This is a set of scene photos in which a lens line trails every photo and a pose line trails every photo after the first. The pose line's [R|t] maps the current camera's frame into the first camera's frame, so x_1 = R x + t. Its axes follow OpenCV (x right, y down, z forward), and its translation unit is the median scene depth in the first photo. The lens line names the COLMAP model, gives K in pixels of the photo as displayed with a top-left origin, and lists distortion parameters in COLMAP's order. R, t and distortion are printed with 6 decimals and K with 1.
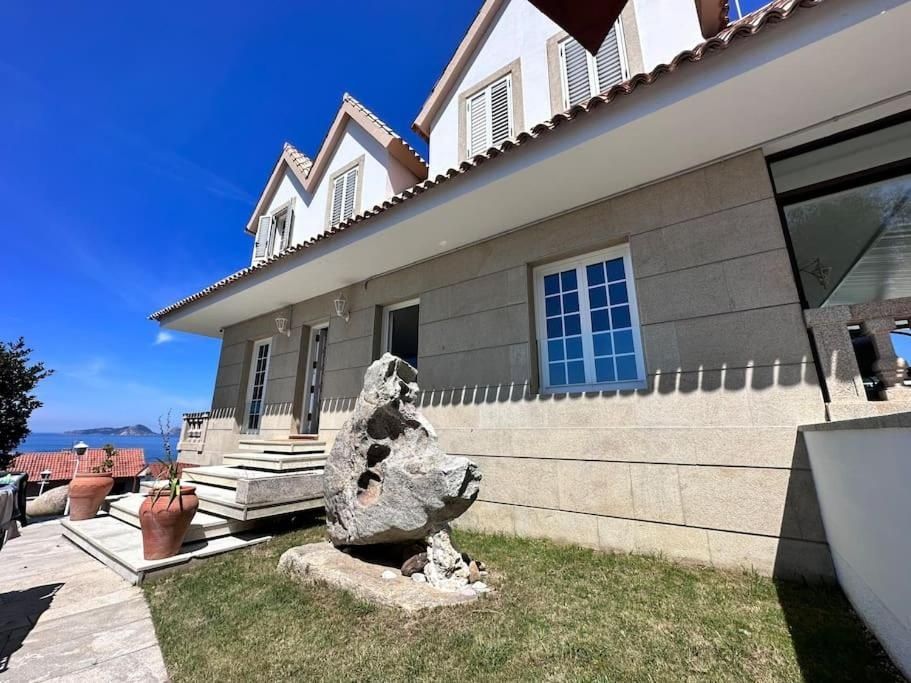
lens RADIAL K [[363.1, 0, 455.5], [0, 363.1, 341.5], [0, 0, 1]] dist [-0.000037, -0.000129]
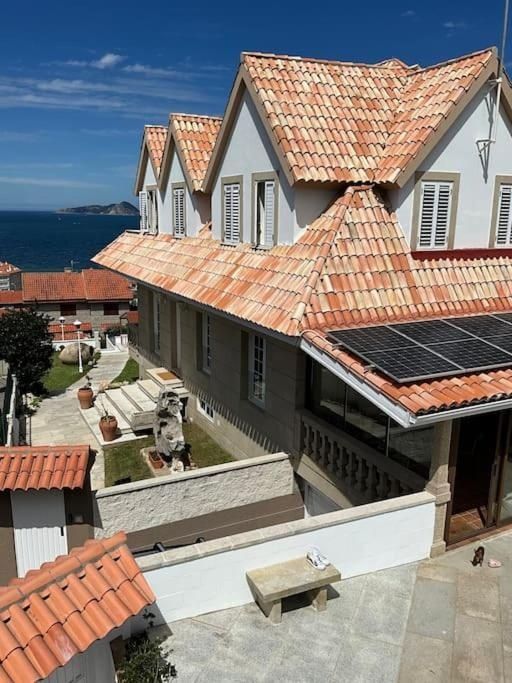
lens RADIAL K [[563.1, 0, 256.0], [0, 563.1, 341.5], [0, 0, 1]] dist [0.058007, -0.078860]
pose [[0.885484, 0.111138, -0.451183, 2.094330], [0.105007, 0.897999, 0.427284, -1.847912], [0.452649, -0.425731, 0.783494, -1.585784]]
